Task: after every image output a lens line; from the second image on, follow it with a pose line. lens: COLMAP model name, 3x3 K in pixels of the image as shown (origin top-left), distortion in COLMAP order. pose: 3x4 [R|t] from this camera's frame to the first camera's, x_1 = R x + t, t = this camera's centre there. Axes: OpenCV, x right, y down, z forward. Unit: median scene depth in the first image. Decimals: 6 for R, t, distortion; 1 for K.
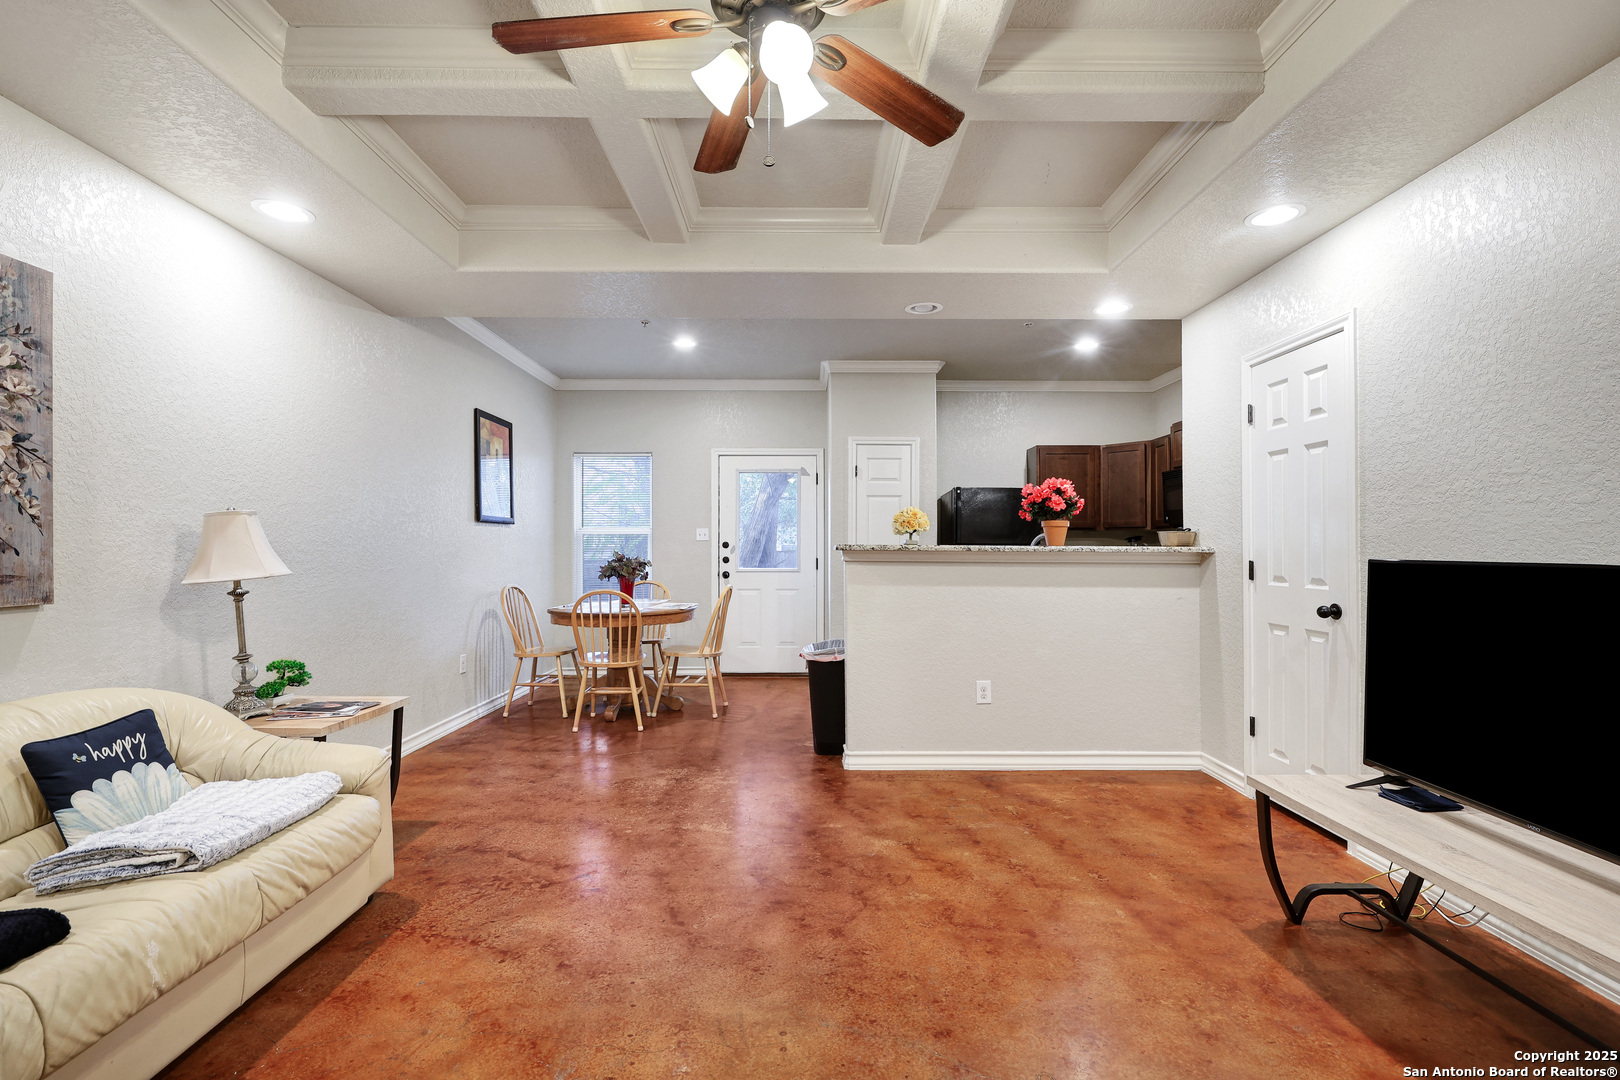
lens RADIAL K [[745.4, 0, 815.4], [0, 745.4, 547.2], [0, 0, 1]] dist [0.003048, -0.000484]
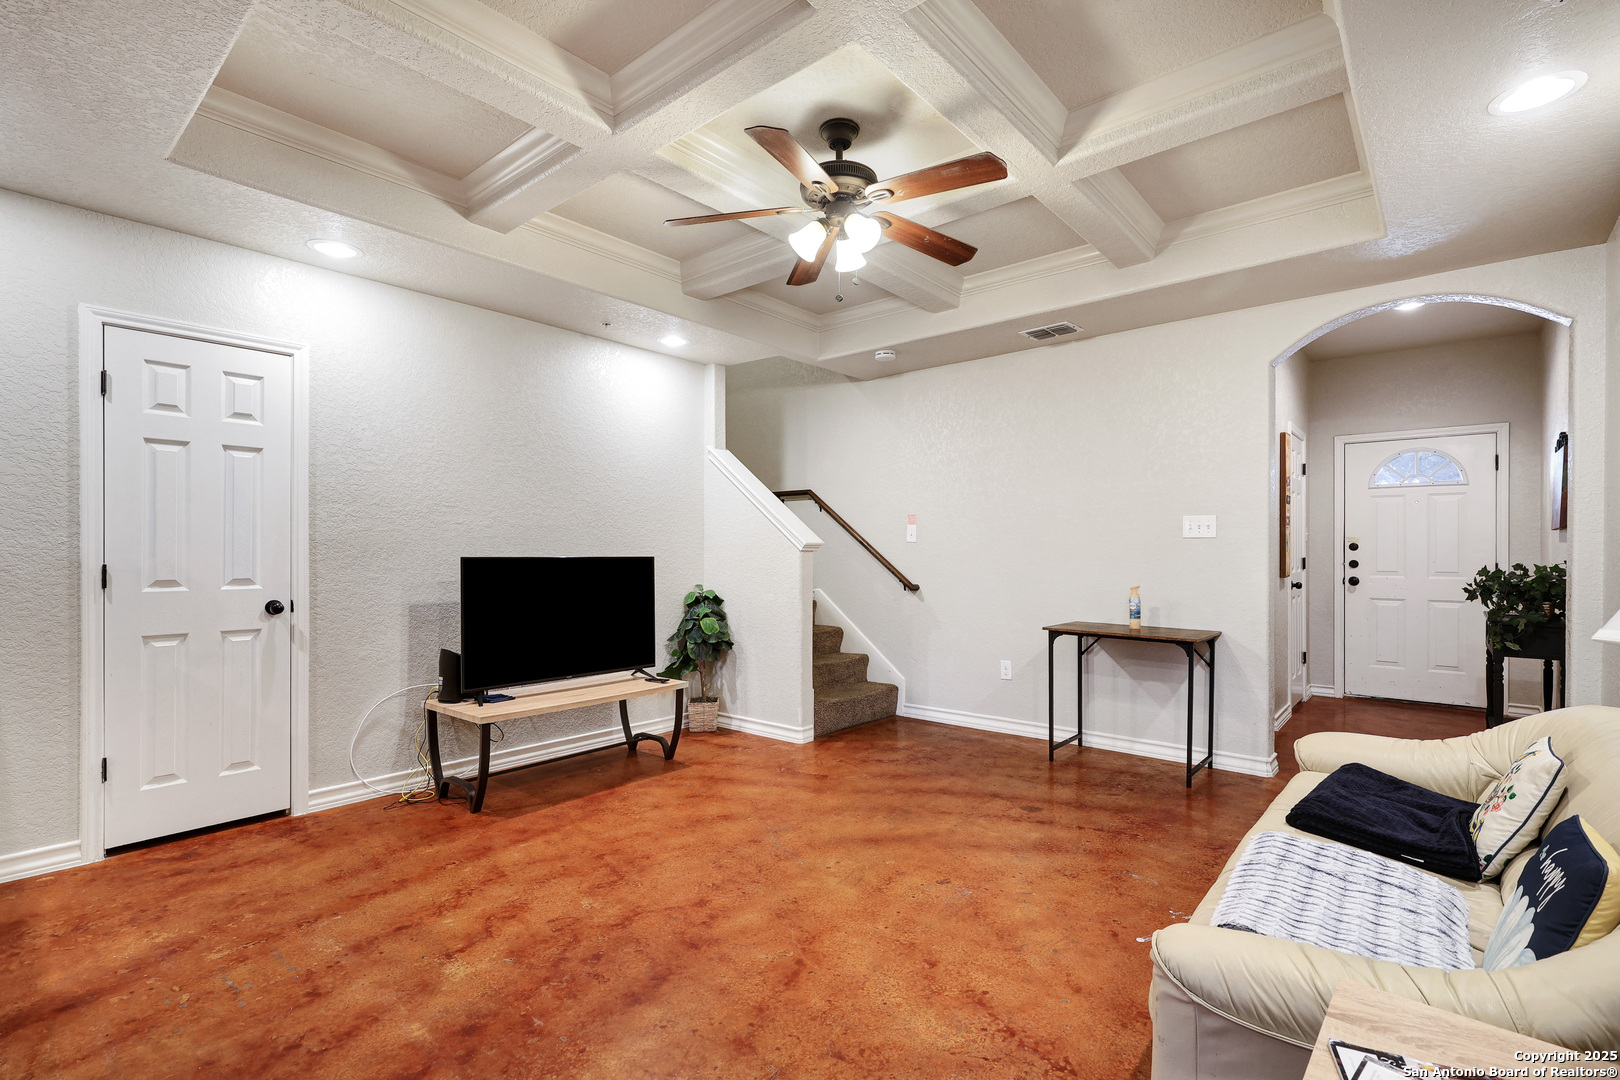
lens RADIAL K [[745.4, 0, 810.5], [0, 745.4, 548.8], [0, 0, 1]] dist [0.003048, -0.000484]
pose [[-0.747999, -0.000004, 0.663700, -0.545413], [-0.002251, 0.999994, -0.002530, 0.001561], [-0.663696, -0.003387, -0.747995, 1.148606]]
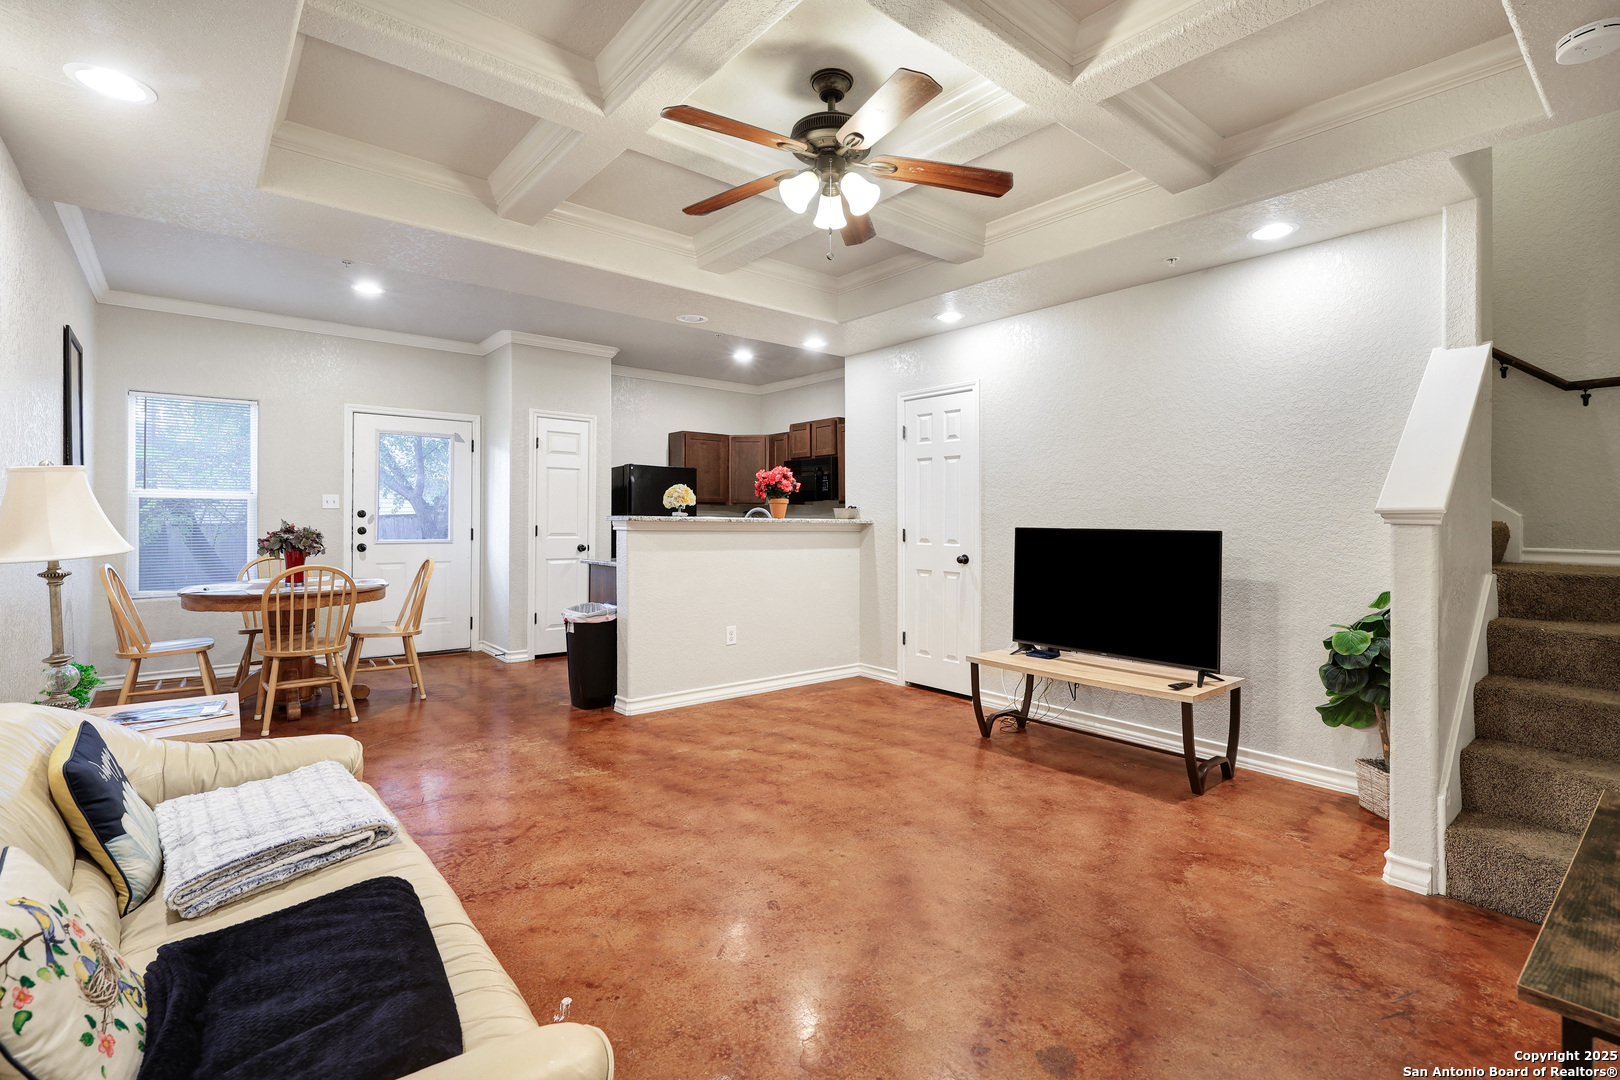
lens RADIAL K [[745.4, 0, 829.4], [0, 745.4, 514.6], [0, 0, 1]] dist [0.003048, -0.000484]
pose [[0.766582, 0.009878, 0.642070, -0.527586], [-0.006999, 0.999951, -0.007027, 0.000742], [-0.642108, 0.000893, 0.766614, -0.065870]]
